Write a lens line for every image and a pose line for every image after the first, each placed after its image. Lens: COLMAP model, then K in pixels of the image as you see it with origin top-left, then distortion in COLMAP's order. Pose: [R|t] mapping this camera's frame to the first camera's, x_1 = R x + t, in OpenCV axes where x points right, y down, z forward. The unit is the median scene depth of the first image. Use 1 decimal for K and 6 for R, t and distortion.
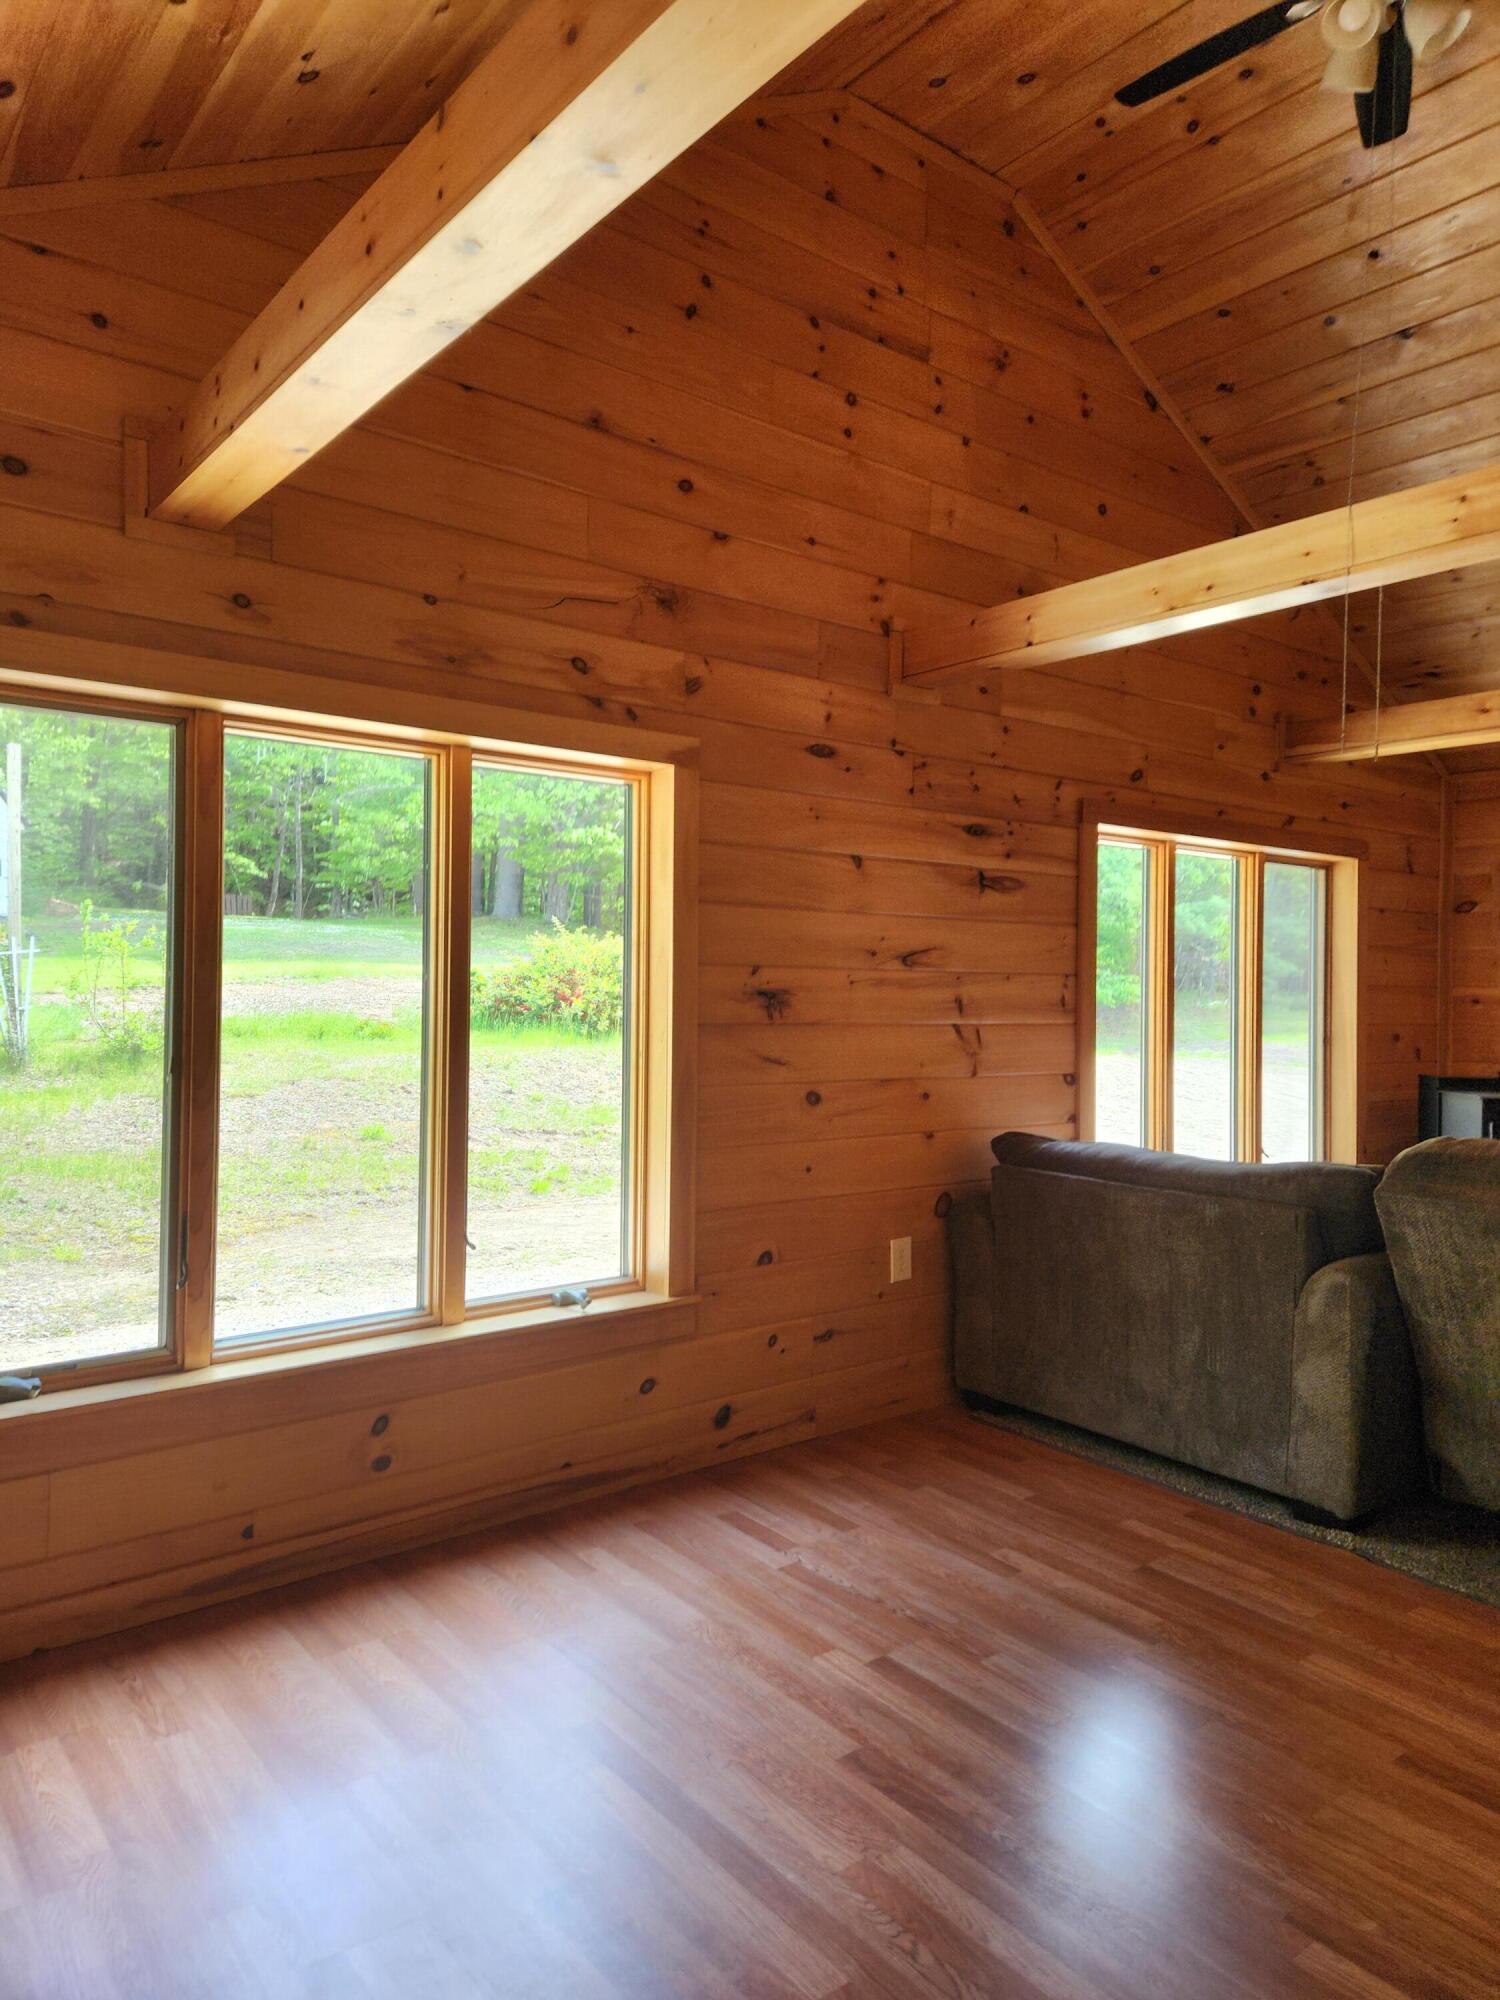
lens RADIAL K [[1355.8, 0, 772.5], [0, 1355.8, 970.3], [0, 0, 1]] dist [0.090716, -0.076611]
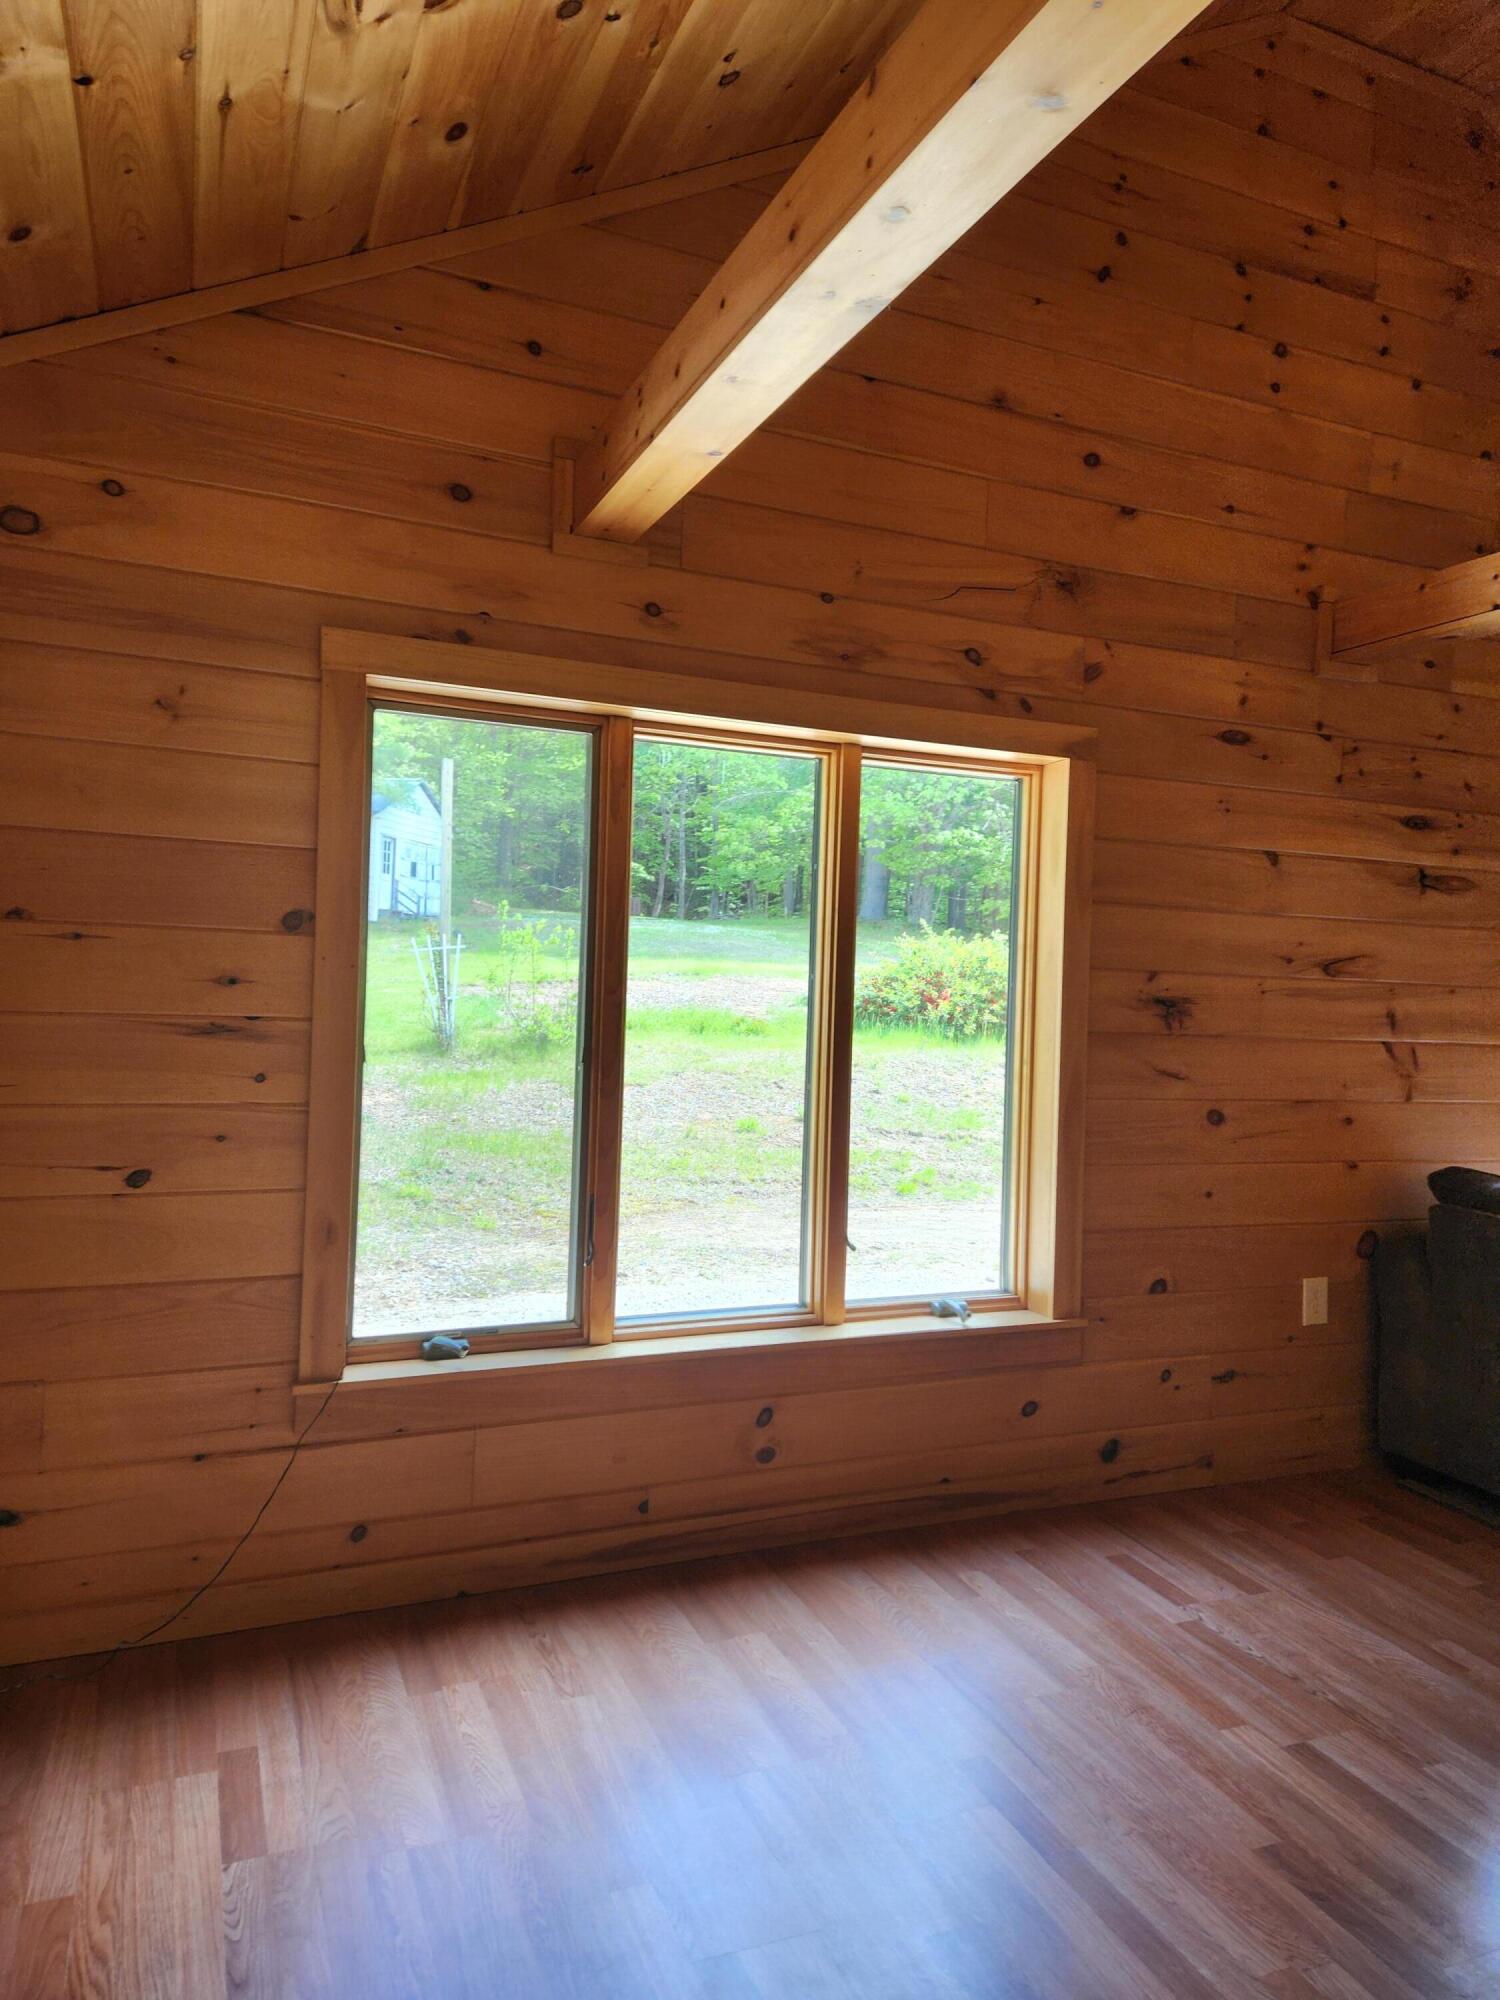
lens RADIAL K [[1365.0, 0, 759.3], [0, 1365.0, 984.5], [0, 0, 1]] dist [0.088964, -0.063411]
pose [[0.962592, 0.022320, -0.270033, -0.016797], [-0.020239, 0.999740, 0.010489, 0.000991], [0.270197, -0.004631, 0.962794, 0.018762]]
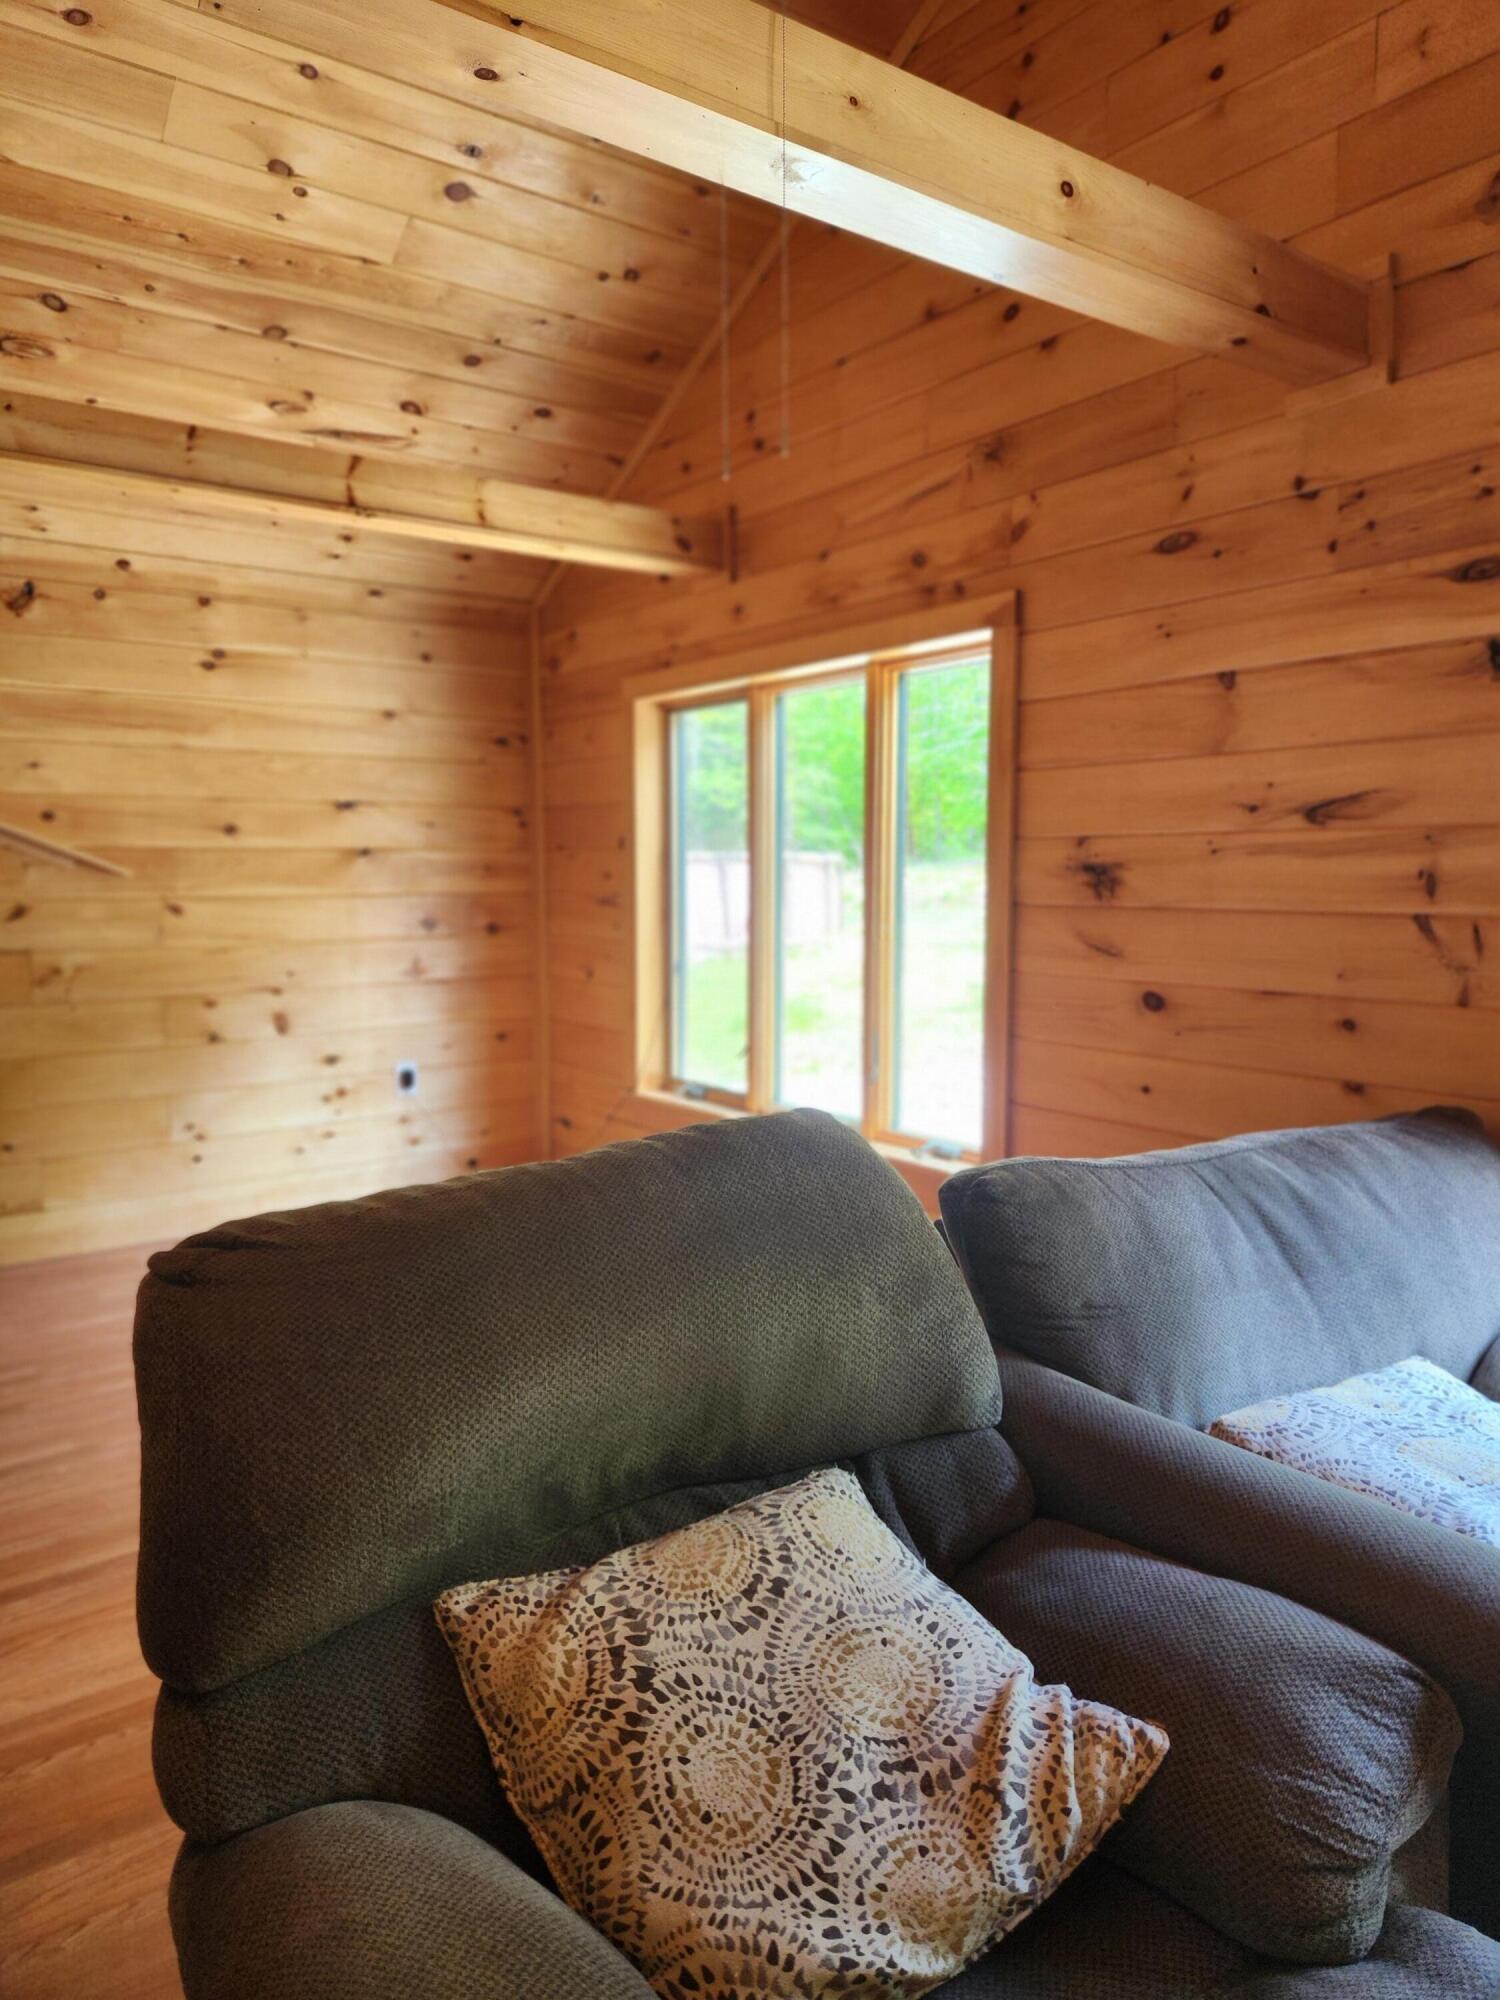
lens RADIAL K [[1335.7, 0, 753.1], [0, 1335.7, 978.9], [0, 0, 1]] dist [0.085492, -0.068447]
pose [[-0.042987, 0.067815, -0.996771, 0.799605], [0.014713, 0.997628, 0.067239, 0.024942], [0.998967, -0.011775, -0.043883, 0.784801]]
